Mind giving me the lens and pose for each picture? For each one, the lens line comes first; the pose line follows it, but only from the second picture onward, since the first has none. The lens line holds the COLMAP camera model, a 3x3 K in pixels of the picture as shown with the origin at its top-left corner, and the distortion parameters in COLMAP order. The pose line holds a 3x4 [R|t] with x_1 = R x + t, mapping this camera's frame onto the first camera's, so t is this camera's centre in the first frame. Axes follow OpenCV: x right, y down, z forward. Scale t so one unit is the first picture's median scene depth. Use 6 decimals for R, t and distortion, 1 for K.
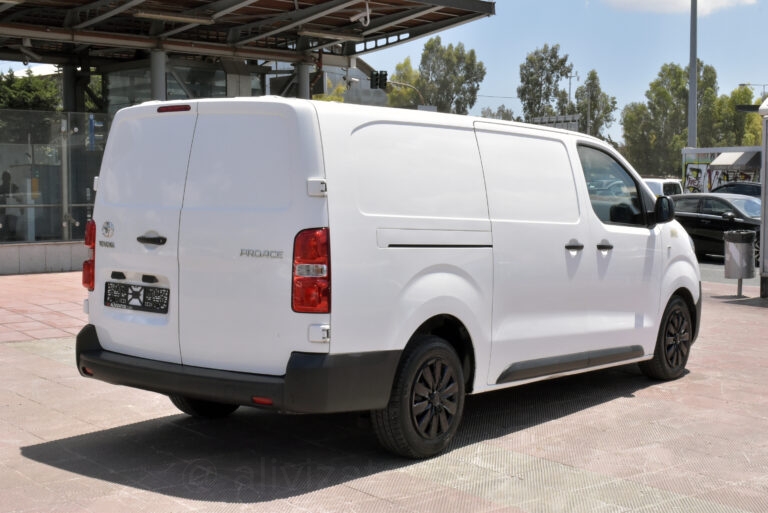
lens RADIAL K [[1138.1, 0, 382.8], [0, 1138.1, 258.1], [0, 0, 1]] dist [-0.022070, 0.000000]
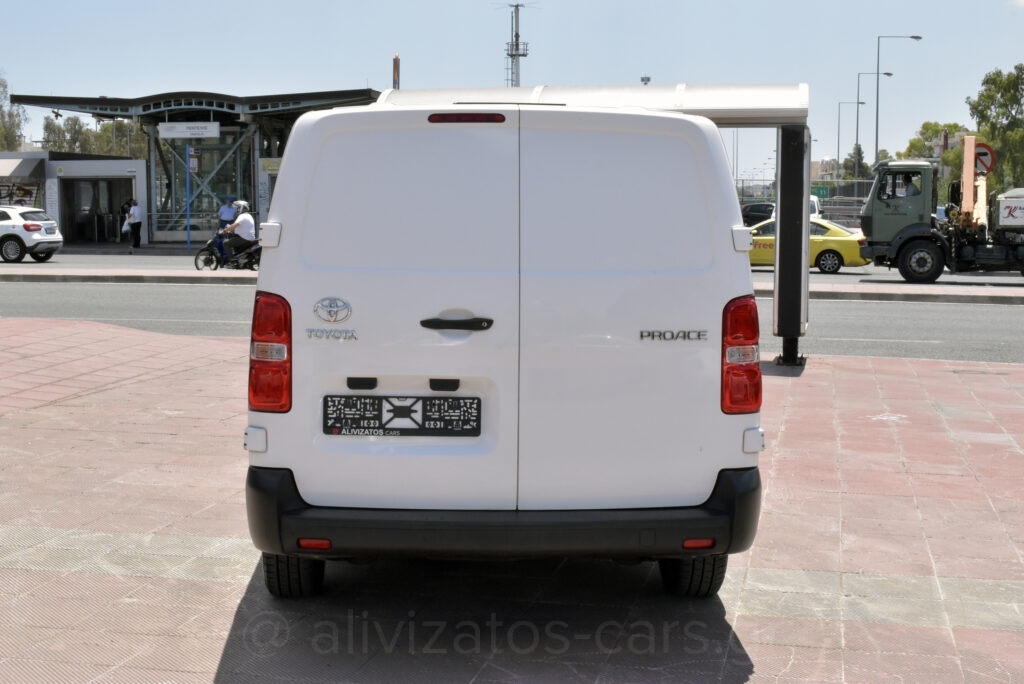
lens RADIAL K [[1517.5, 0, 509.5], [0, 1517.5, 340.3], [0, 0, 1]] dist [-0.022070, 0.000000]
pose [[0.792464, -0.059880, 0.606973, -0.685992], [0.043586, 0.998185, 0.041569, -0.039980], [-0.608360, -0.006486, 0.793635, 0.302014]]
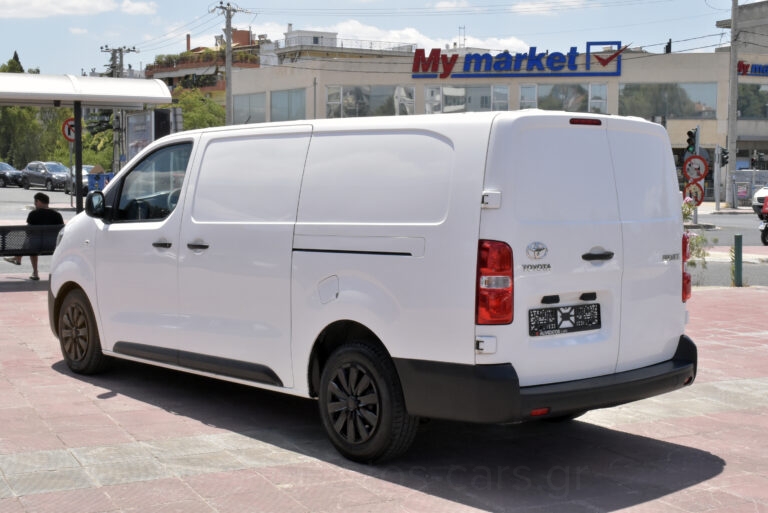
lens RADIAL K [[1145.0, 0, 386.0], [0, 1145.0, 254.9], [0, 0, 1]] dist [0.007798, 0.000000]
pose [[0.184833, -0.084820, 0.979103, -1.186835], [0.049572, 0.995805, 0.076909, -0.100506], [-0.981519, 0.034321, 0.188262, 0.978334]]
